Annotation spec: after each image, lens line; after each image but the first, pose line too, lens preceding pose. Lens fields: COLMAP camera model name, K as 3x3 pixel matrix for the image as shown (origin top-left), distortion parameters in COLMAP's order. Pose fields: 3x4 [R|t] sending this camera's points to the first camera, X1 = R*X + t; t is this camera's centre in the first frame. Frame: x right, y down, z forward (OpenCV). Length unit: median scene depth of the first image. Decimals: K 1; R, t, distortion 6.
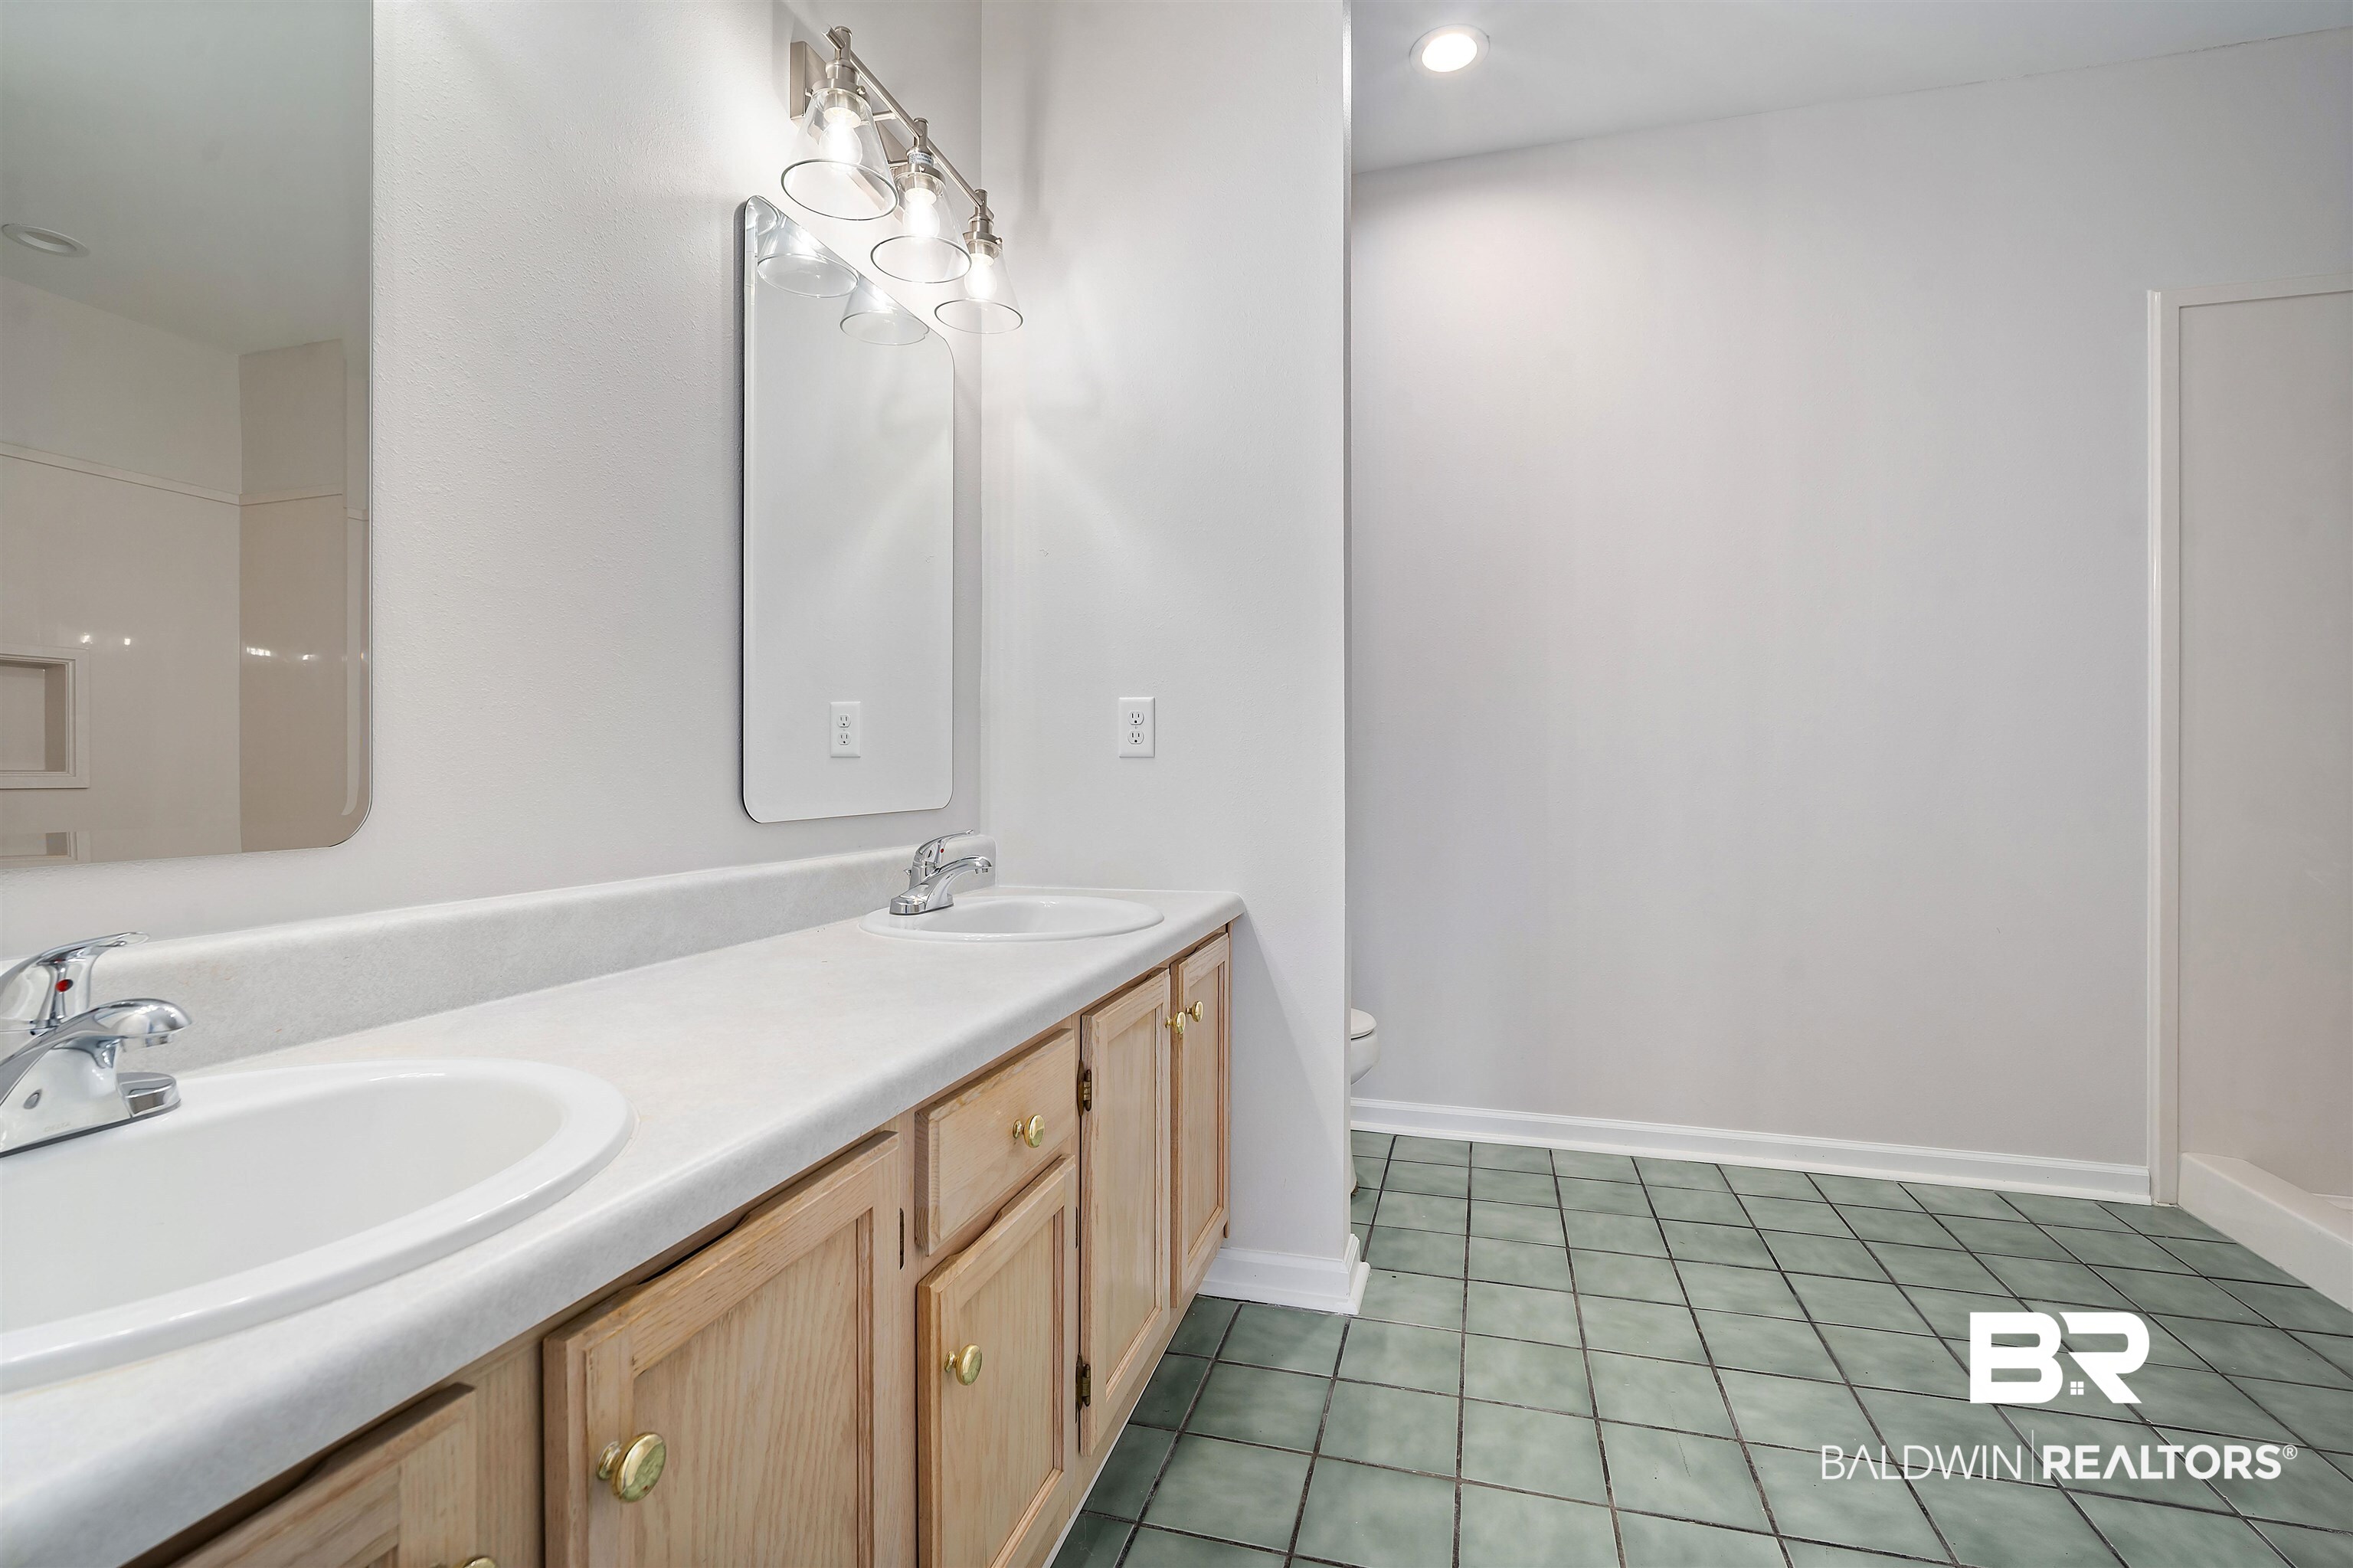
lens RADIAL K [[1076.1, 0, 1179.2], [0, 1076.1, 777.3], [0, 0, 1]] dist [-0.003604, 0.000872]
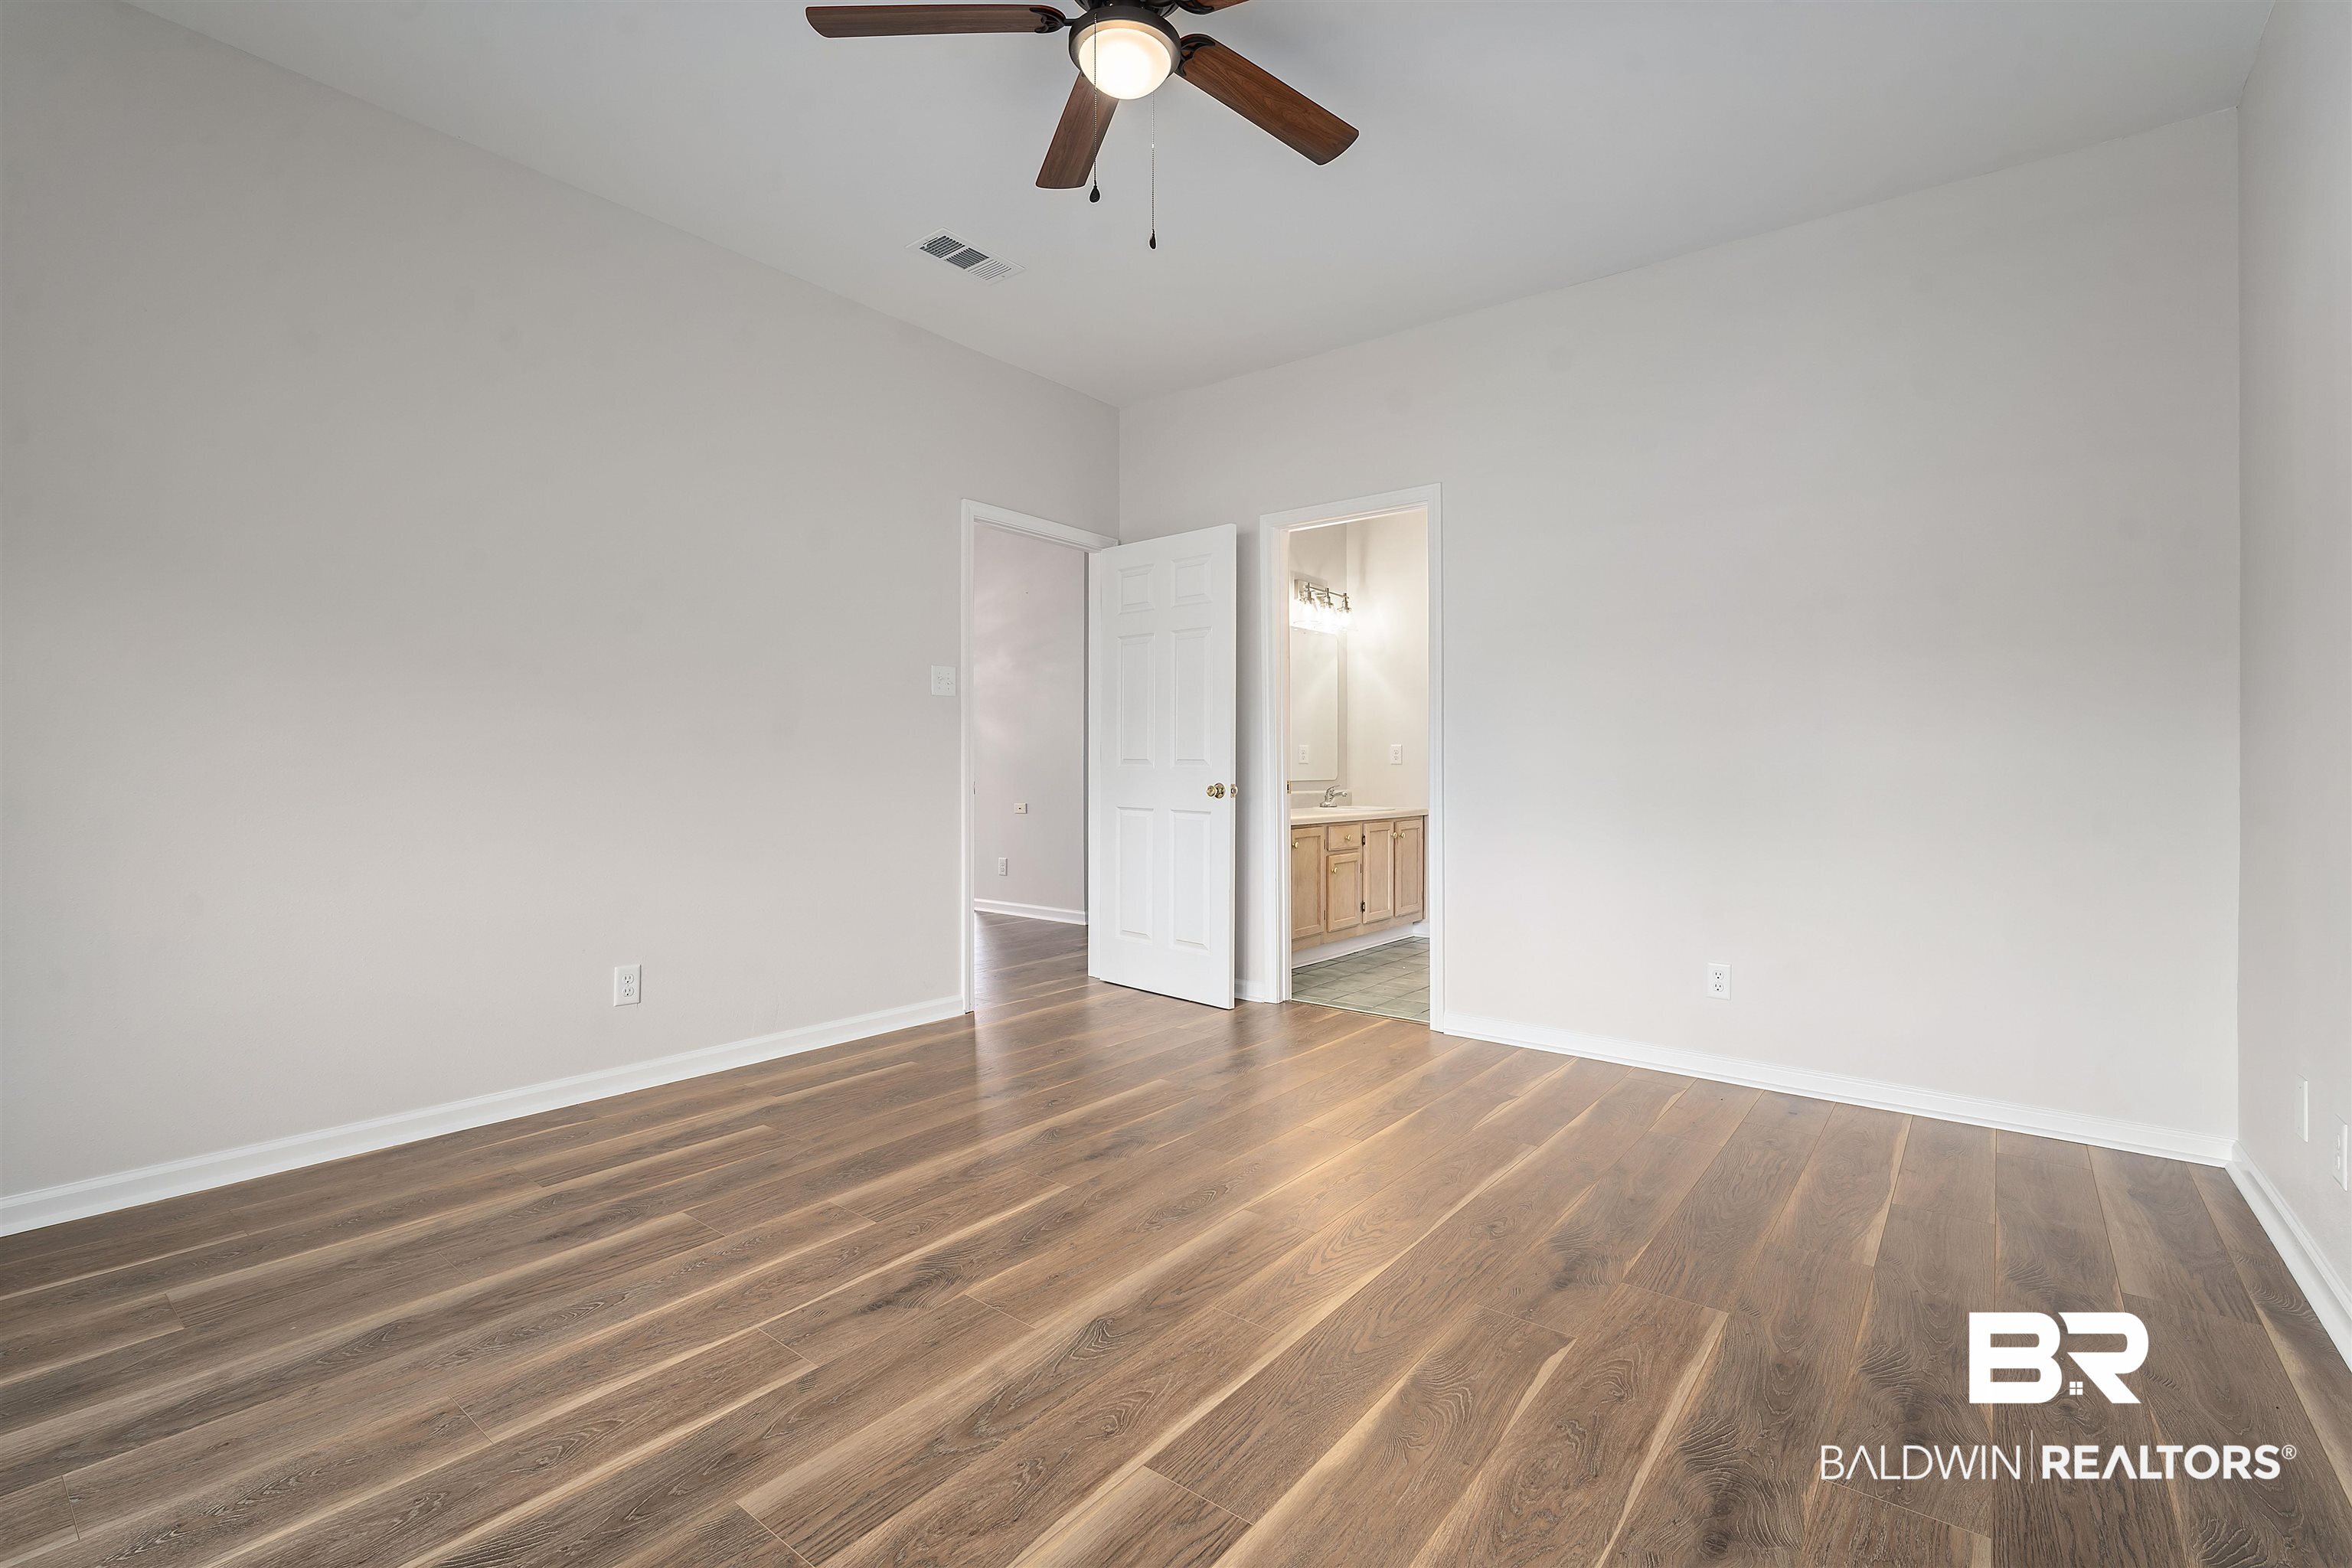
lens RADIAL K [[1075.6, 0, 1177.8], [0, 1075.6, 779.3], [0, 0, 1]] dist [-0.003604, 0.000872]
pose [[0.929151, -0.003466, -0.369684, 0.641314], [0.004920, 0.999983, 0.002989, 0.016759], [0.369667, -0.004596, 0.929153, -2.602673]]
